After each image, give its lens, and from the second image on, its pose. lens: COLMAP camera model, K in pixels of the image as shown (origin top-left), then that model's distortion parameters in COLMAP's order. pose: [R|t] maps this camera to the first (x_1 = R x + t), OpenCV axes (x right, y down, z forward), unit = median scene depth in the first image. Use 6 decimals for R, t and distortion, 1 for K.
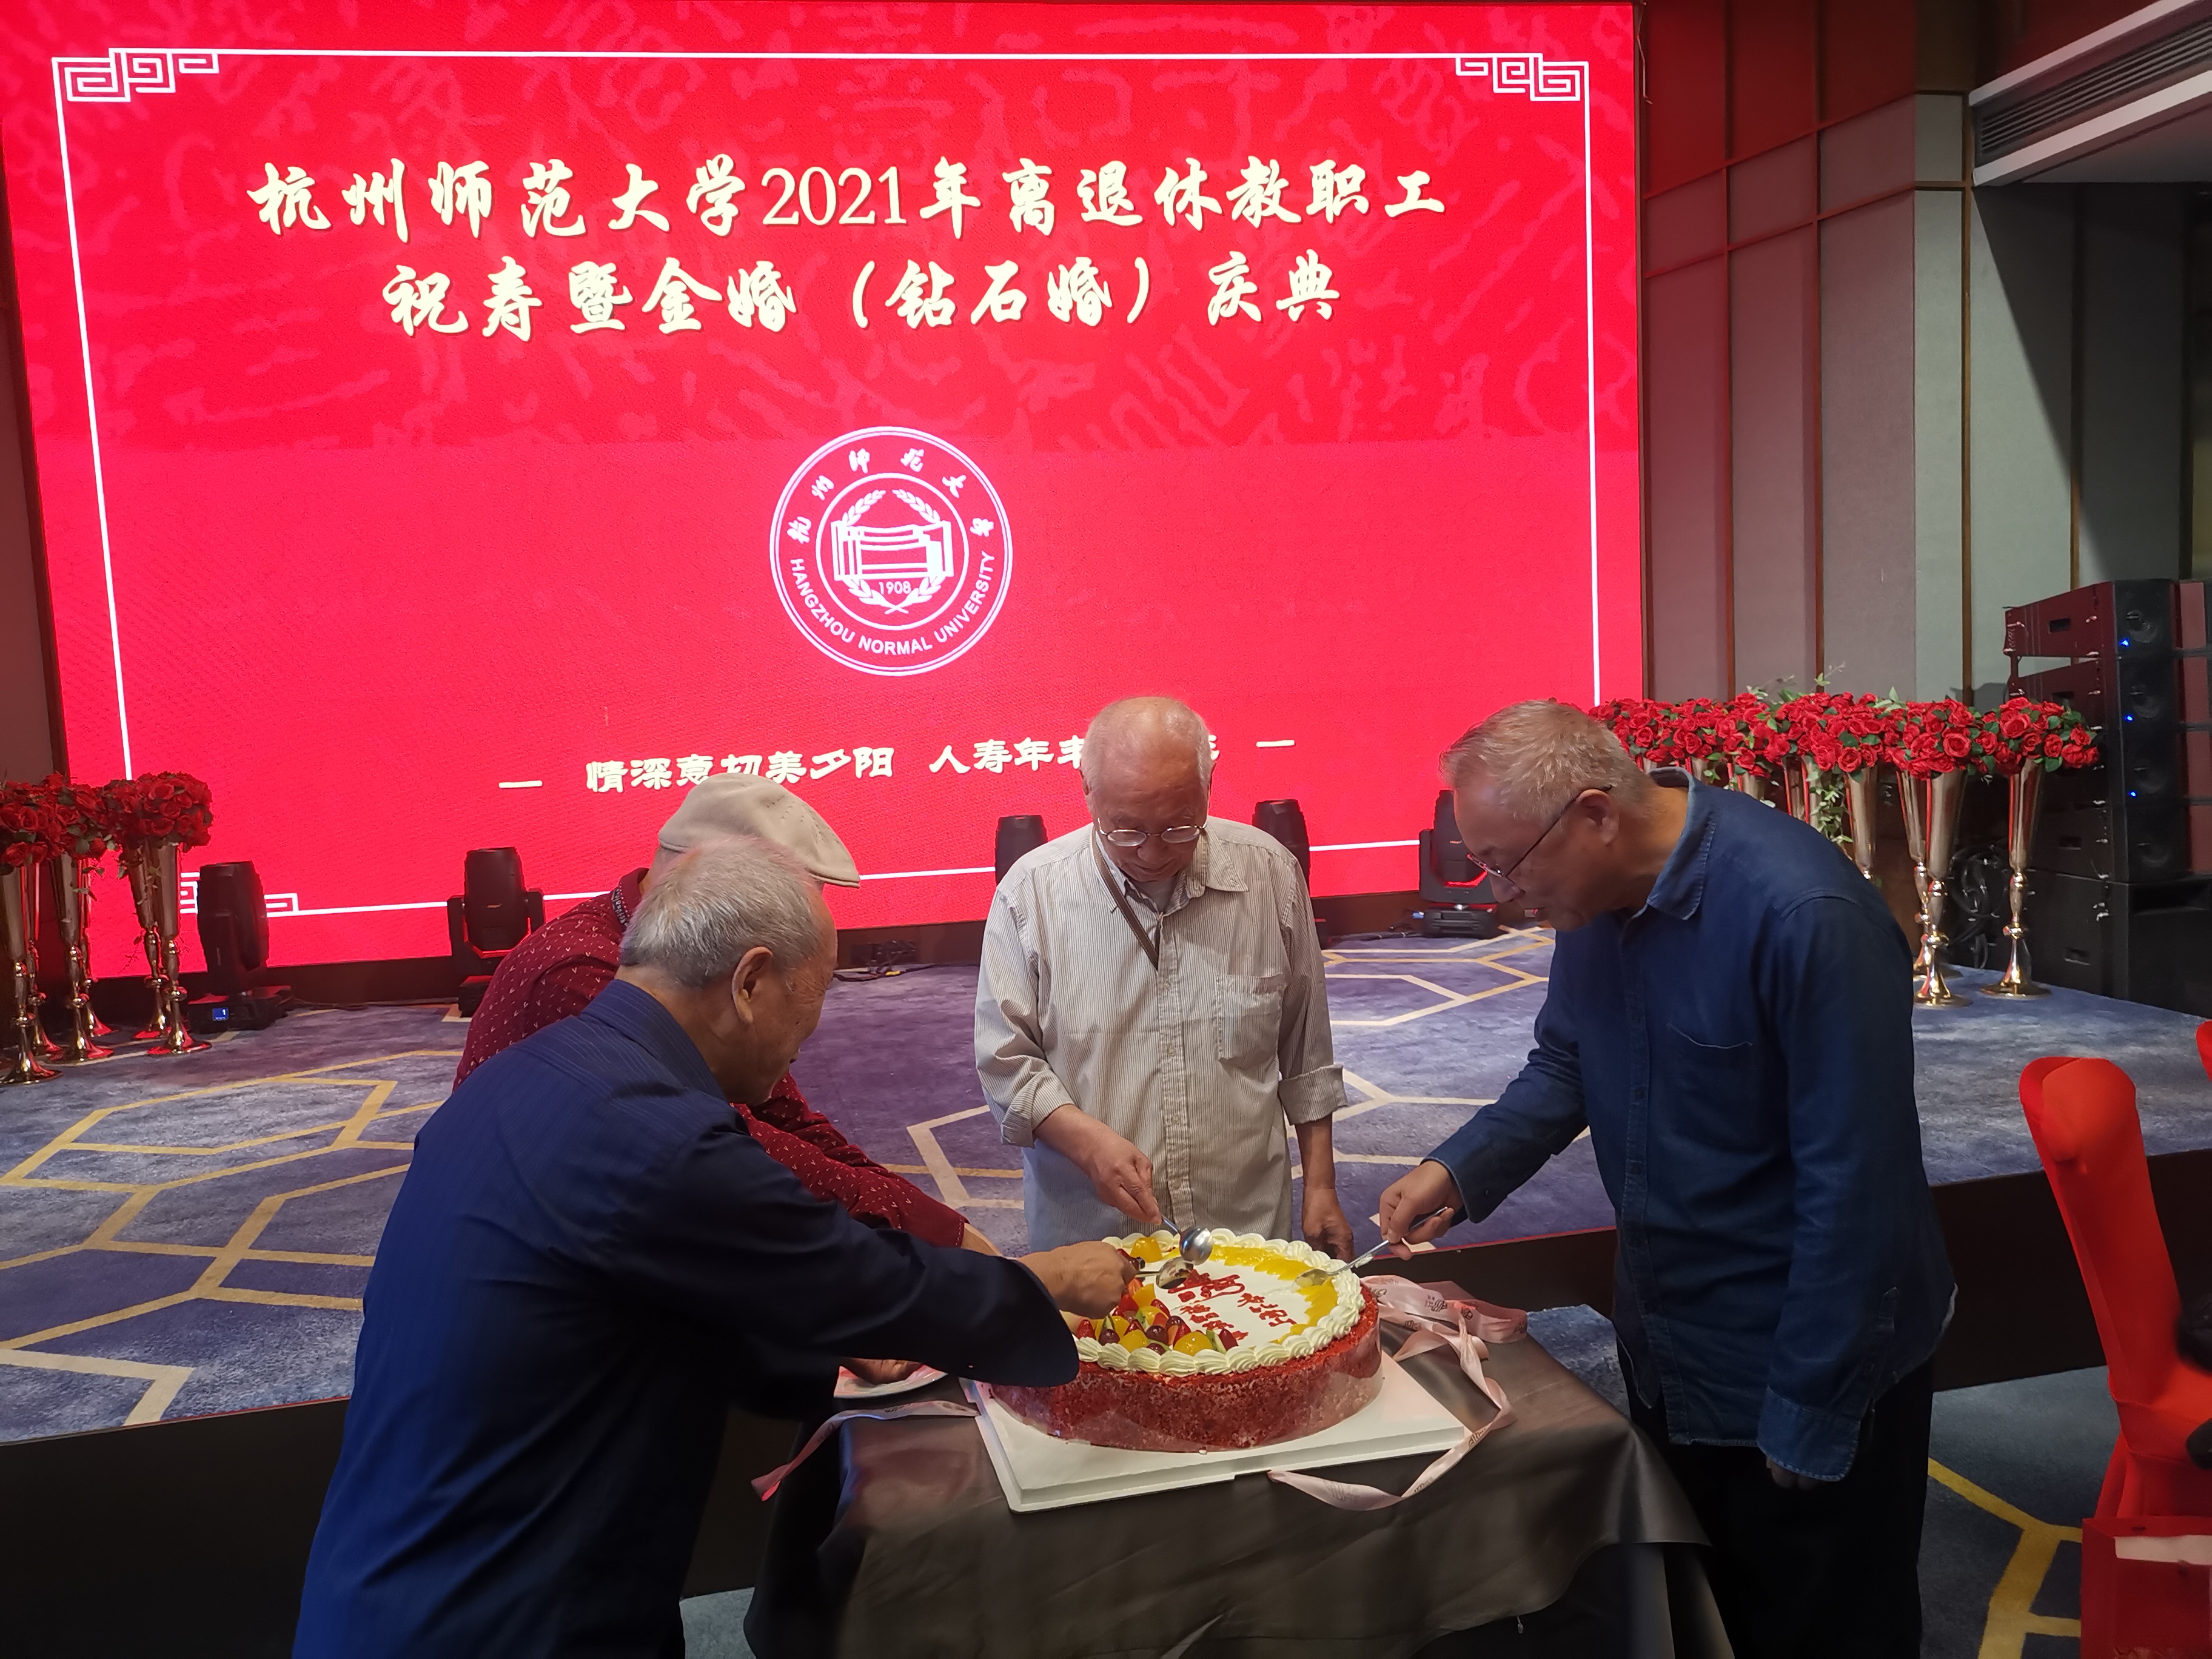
lens RADIAL K [[1710.5, 0, 1015.4], [0, 1710.5, 832.3], [0, 0, 1]] dist [0.052063, -0.066596]
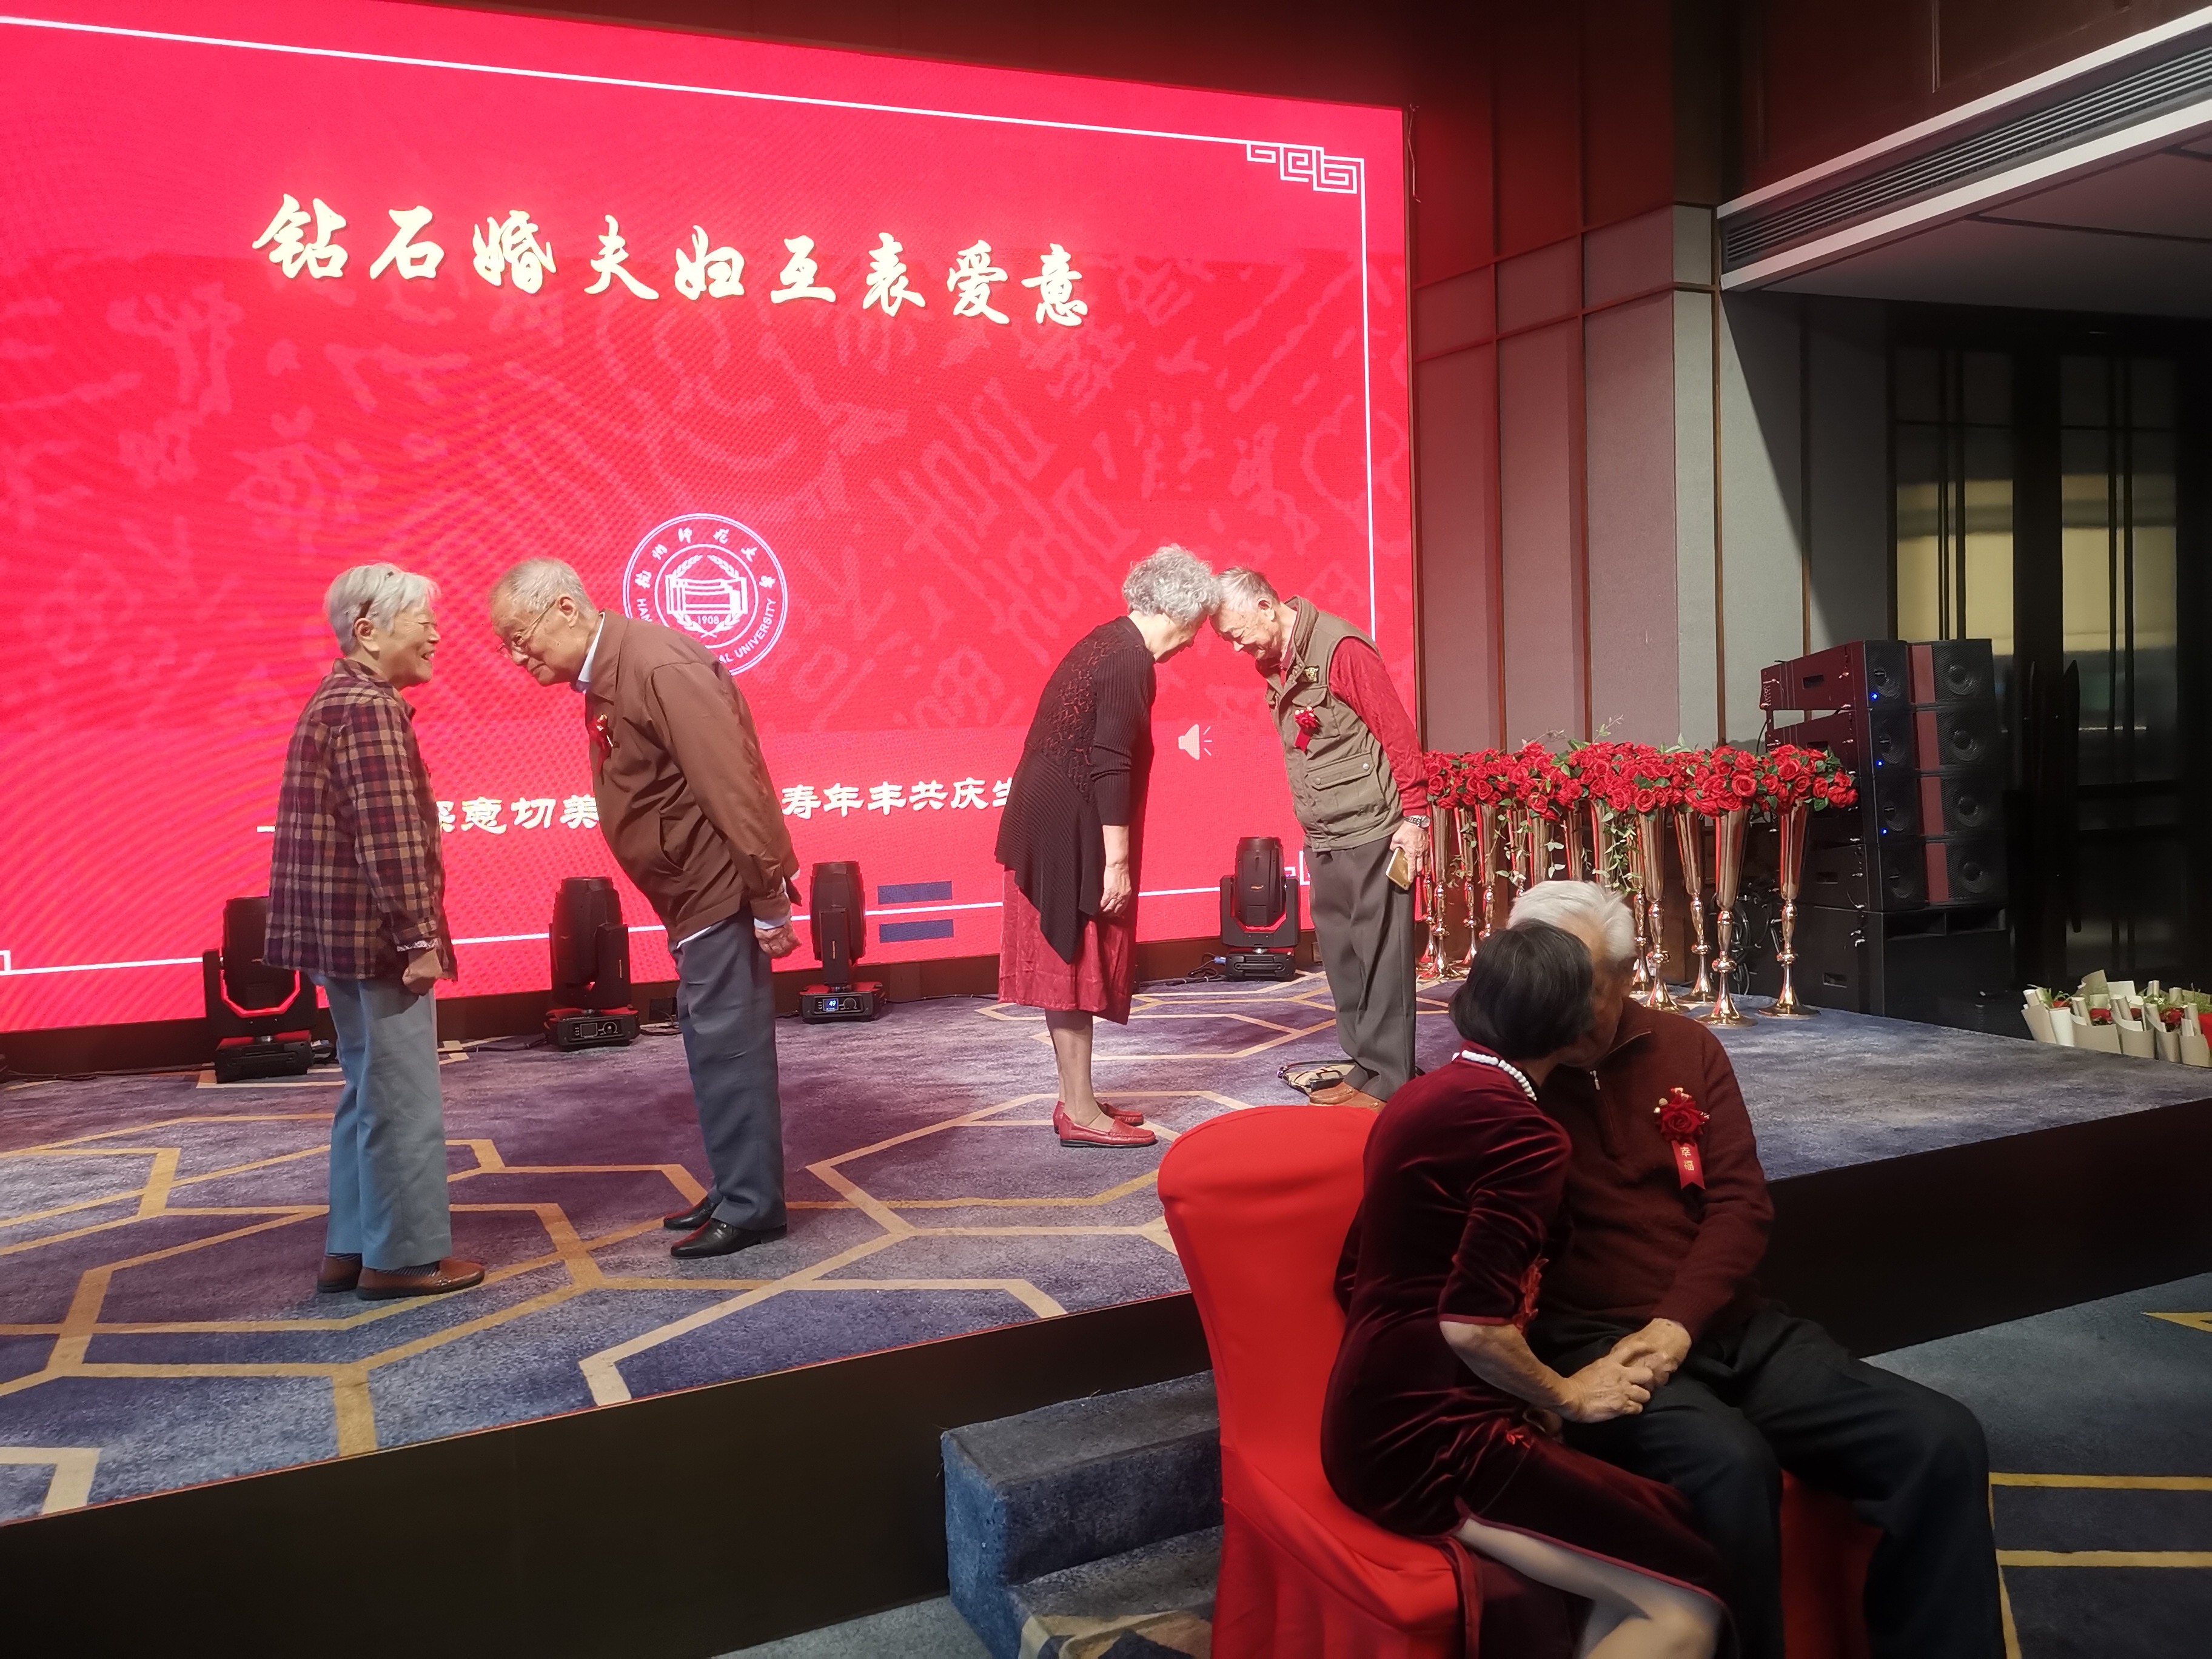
lens RADIAL K [[1710.5, 0, 1015.4], [0, 1710.5, 832.3], [0, 0, 1]] dist [0.052063, -0.066596]
pose [[0.978118, 0.004758, 0.207997, -0.110115], [0.005713, 0.998747, -0.049716, 0.025218], [-0.207973, 0.049817, 0.976865, 0.023695]]
